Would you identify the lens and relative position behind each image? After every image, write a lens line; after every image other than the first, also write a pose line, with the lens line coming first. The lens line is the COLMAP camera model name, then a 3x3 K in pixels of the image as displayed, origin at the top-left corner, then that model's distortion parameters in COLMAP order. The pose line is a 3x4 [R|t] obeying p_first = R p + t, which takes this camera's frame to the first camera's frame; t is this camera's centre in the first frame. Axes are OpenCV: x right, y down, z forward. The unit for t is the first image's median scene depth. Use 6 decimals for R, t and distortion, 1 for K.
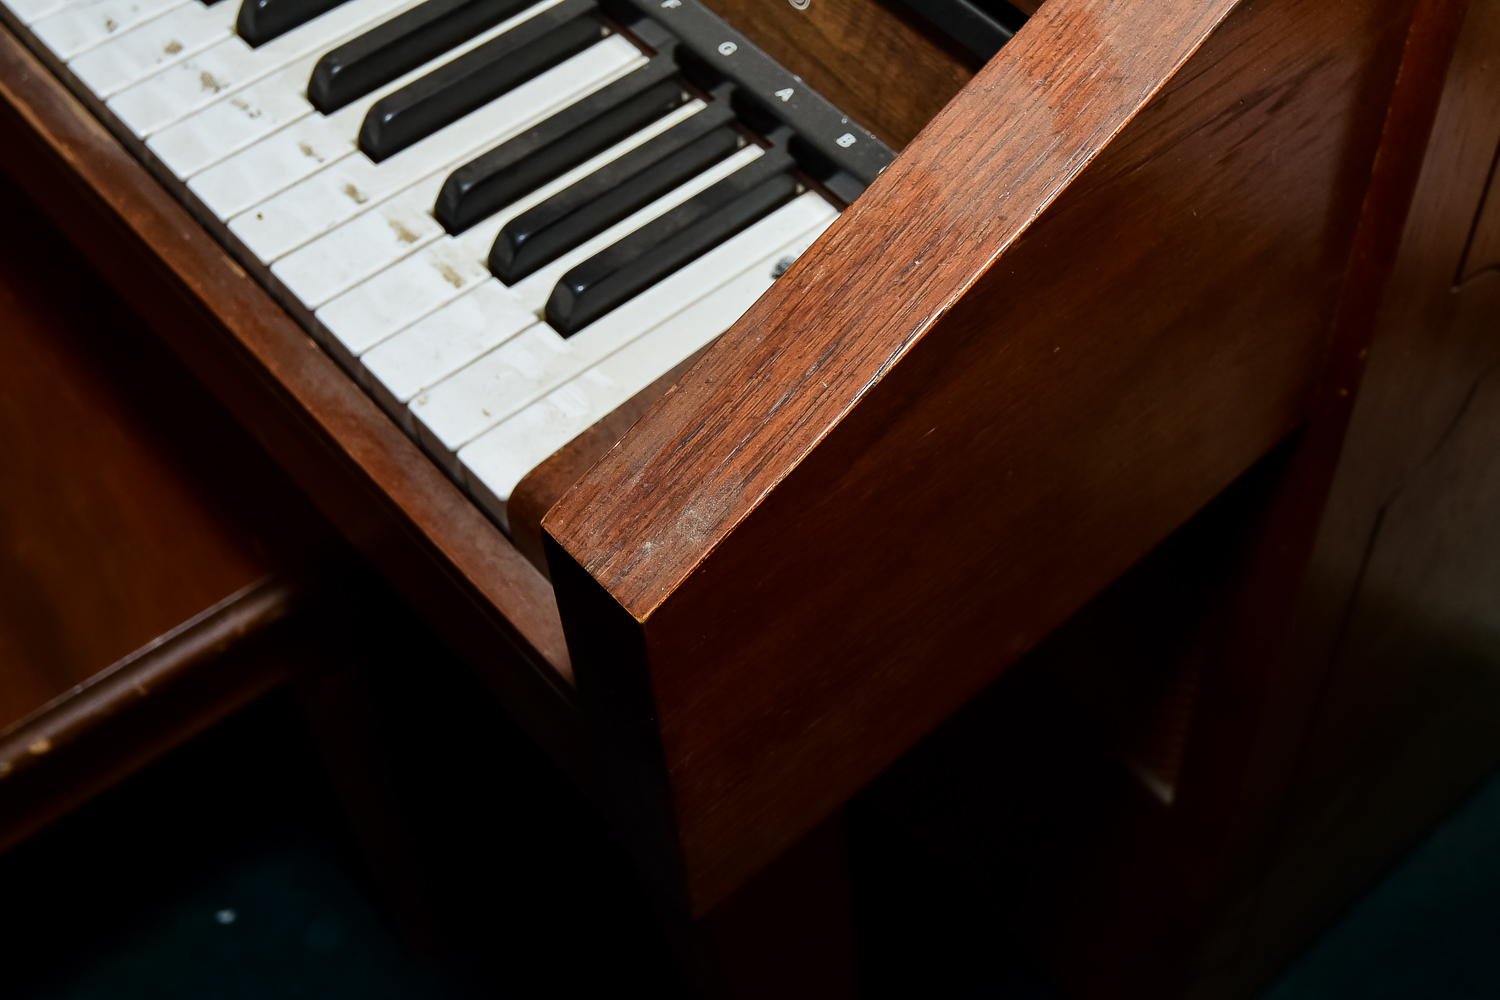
lens RADIAL K [[2174.1, 0, 755.6], [0, 2174.1, 493.3], [0, 0, 1]] dist [0.042696, 0.000000]
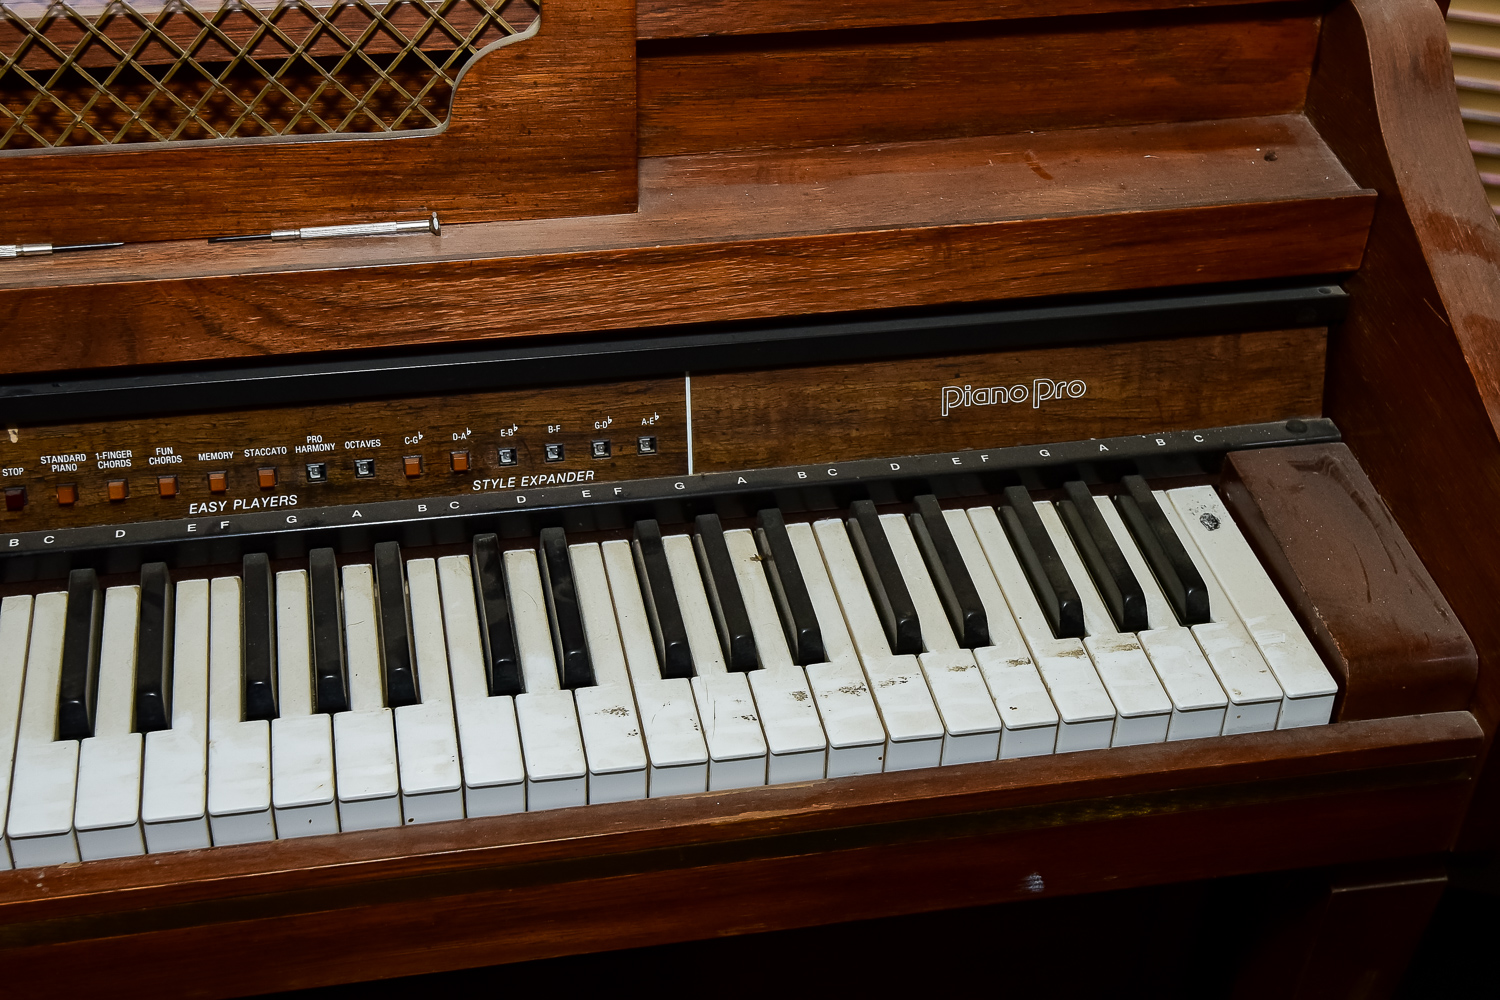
lens RADIAL K [[2174.1, 0, 754.5], [0, 2174.1, 503.3], [0, 0, 1]] dist [0.042696, 0.000000]
pose [[0.498548, -0.498645, 0.709086, -1.187942], [0.669263, 0.741291, 0.050743, -0.394155], [-0.550942, 0.449267, 0.703293, 0.107700]]
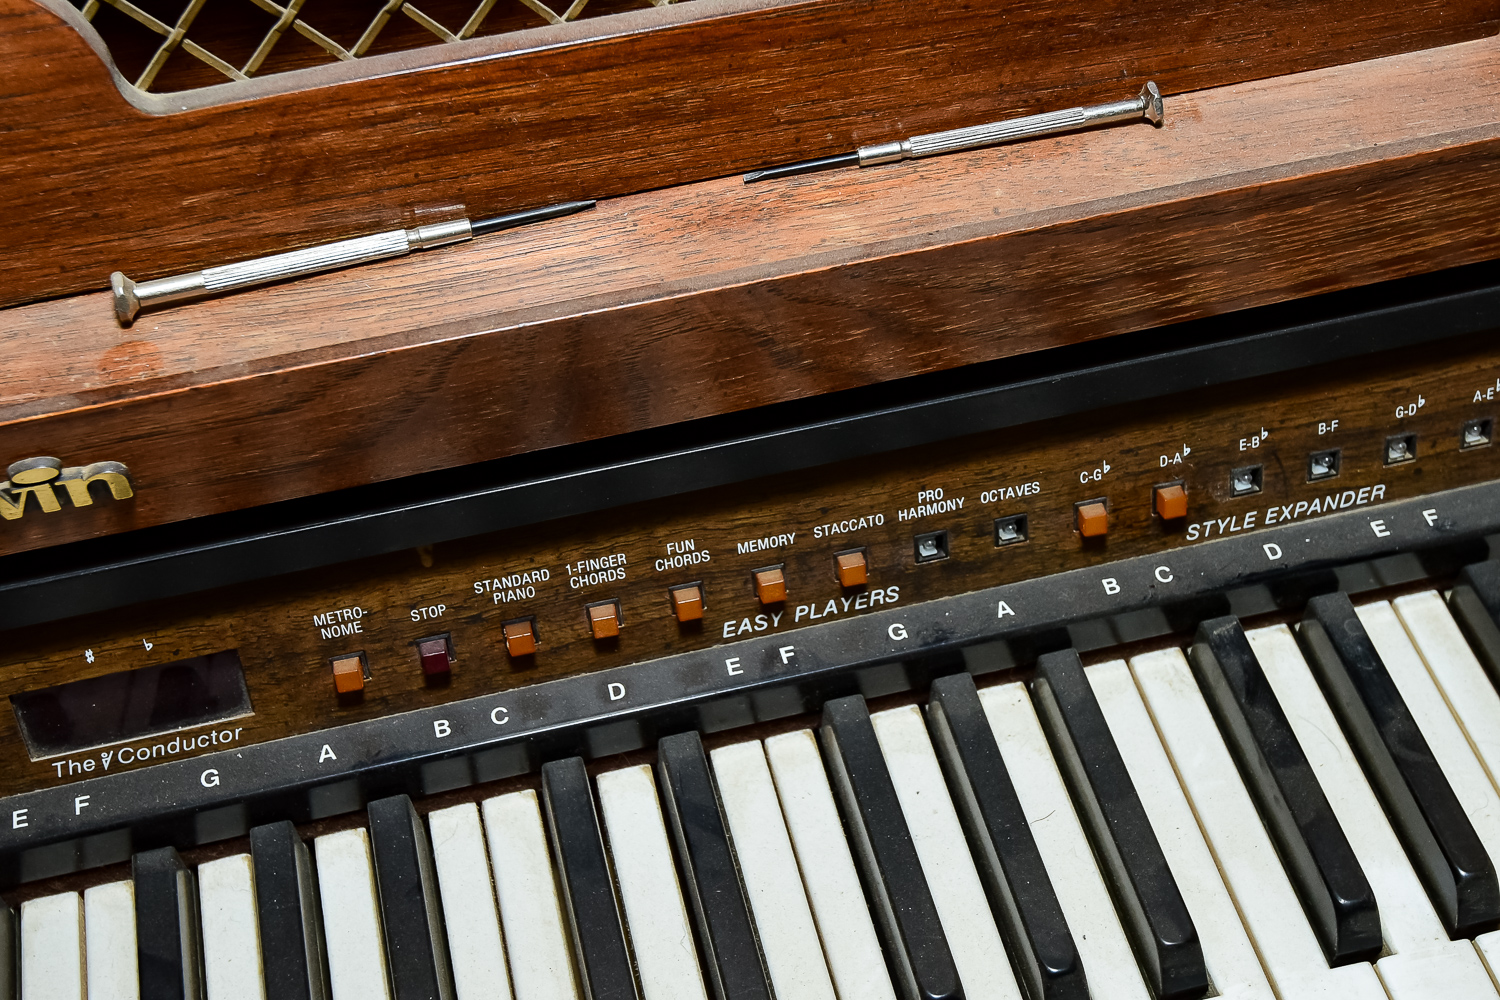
lens RADIAL K [[2174.1, 0, 758.5], [0, 2174.1, 501.6], [0, 0, 1]] dist [0.042696, 0.000000]
pose [[0.462698, -0.678041, 0.571114, -0.798461], [0.727301, 0.658689, 0.192776, -0.740027], [-0.506897, 0.326174, 0.797913, 0.630351]]
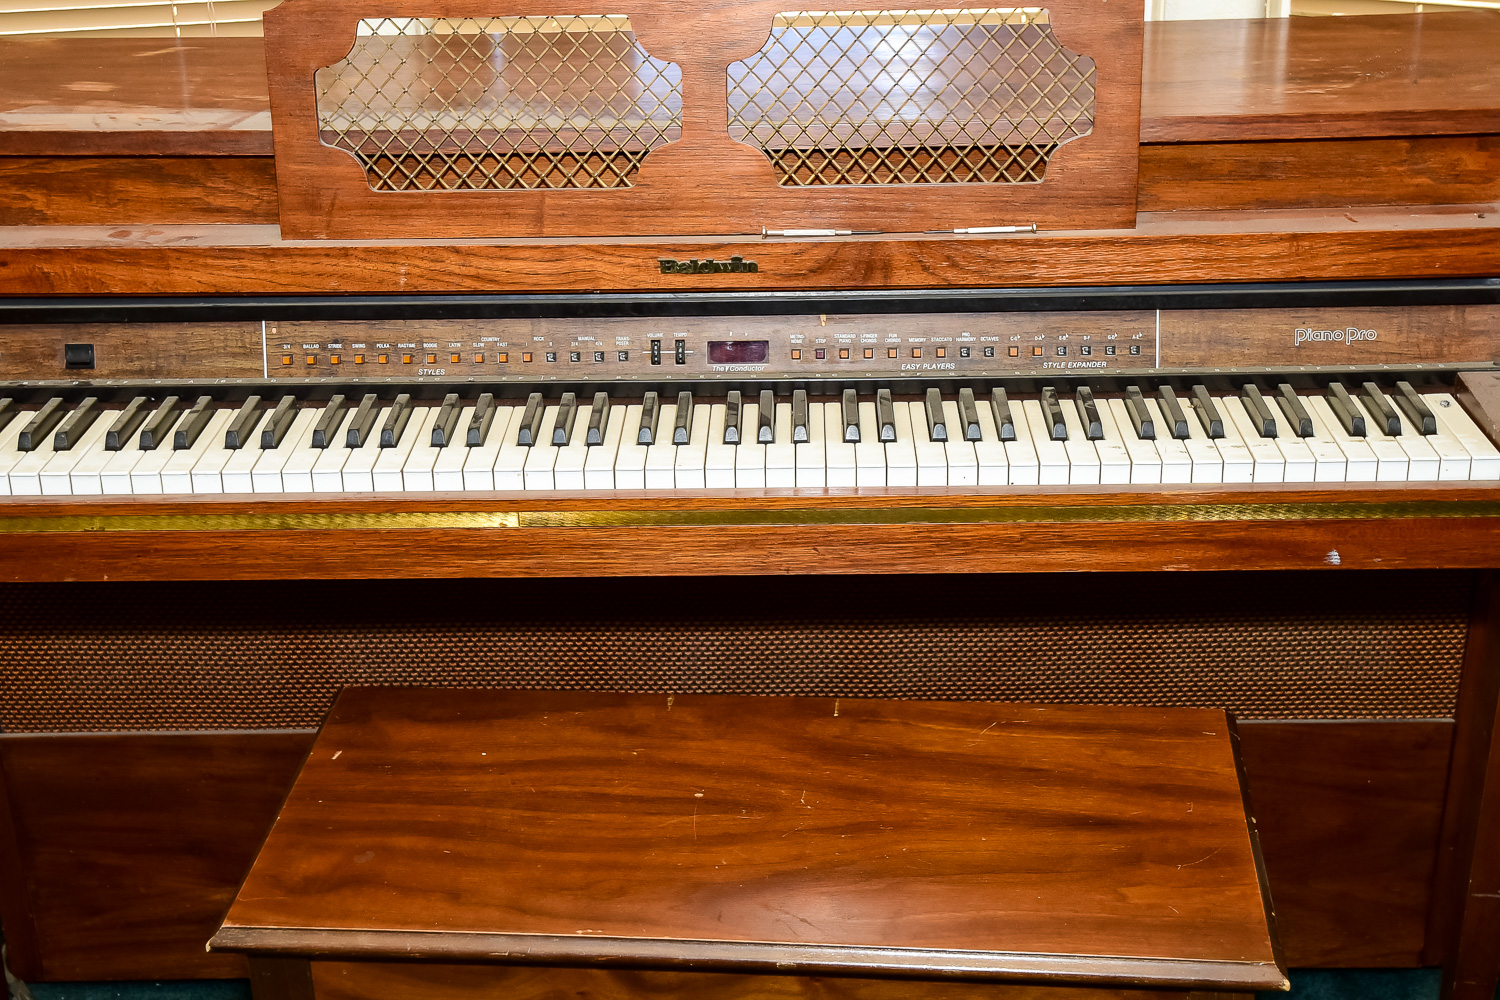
lens RADIAL K [[2174.1, 0, 756.5], [0, 2174.1, 505.5], [0, 0, 1]] dist [0.042696, 0.000000]
pose [[0.667009, -0.304257, 0.680093, -2.454444], [0.604393, 0.754735, -0.255116, 0.170434], [-0.435669, 0.581209, 0.687306, -0.439776]]
